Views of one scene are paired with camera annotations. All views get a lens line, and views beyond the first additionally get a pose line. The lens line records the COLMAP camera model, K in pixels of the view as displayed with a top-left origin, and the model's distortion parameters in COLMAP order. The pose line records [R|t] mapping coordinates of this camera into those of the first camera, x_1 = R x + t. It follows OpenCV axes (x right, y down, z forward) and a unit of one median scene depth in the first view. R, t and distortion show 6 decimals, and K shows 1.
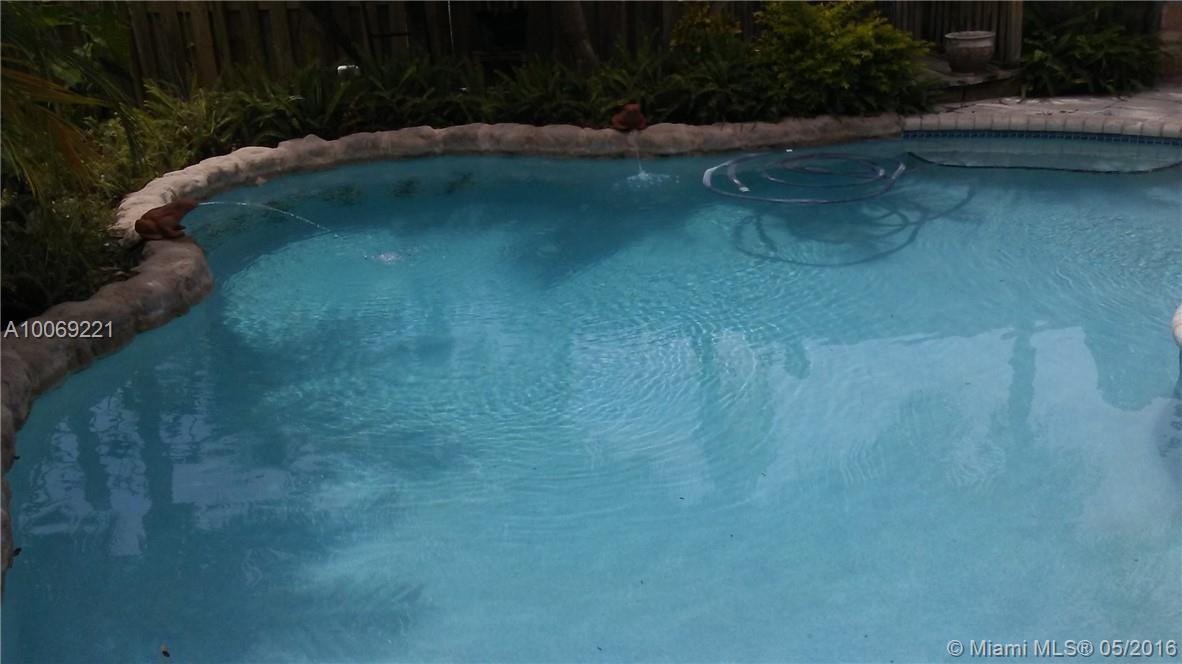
lens RADIAL K [[1111.6, 0, 620.4], [0, 1111.6, 329.5], [0, 0, 1]] dist [0.152950, -0.245211]
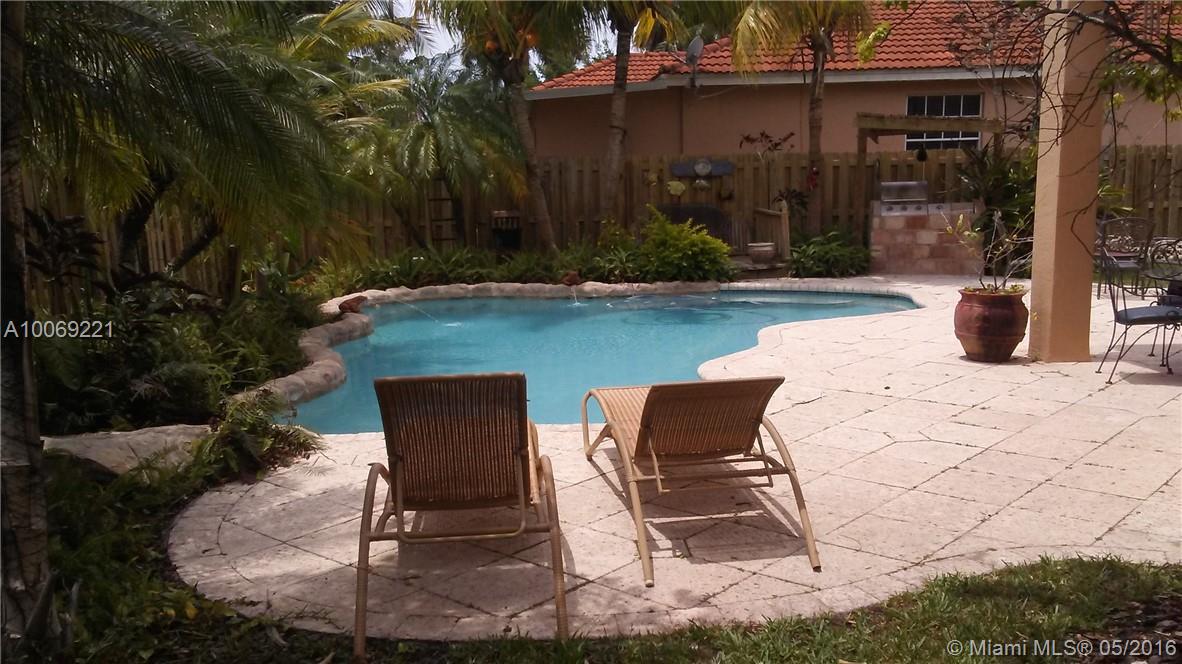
lens RADIAL K [[1111.6, 0, 620.4], [0, 1111.6, 329.5], [0, 0, 1]] dist [0.152950, -0.245211]
pose [[0.999844, 0.017606, -0.001495, 0.091902], [-0.017516, 0.976476, -0.214913, 0.292159], [-0.002324, 0.214906, 0.976632, -0.804944]]
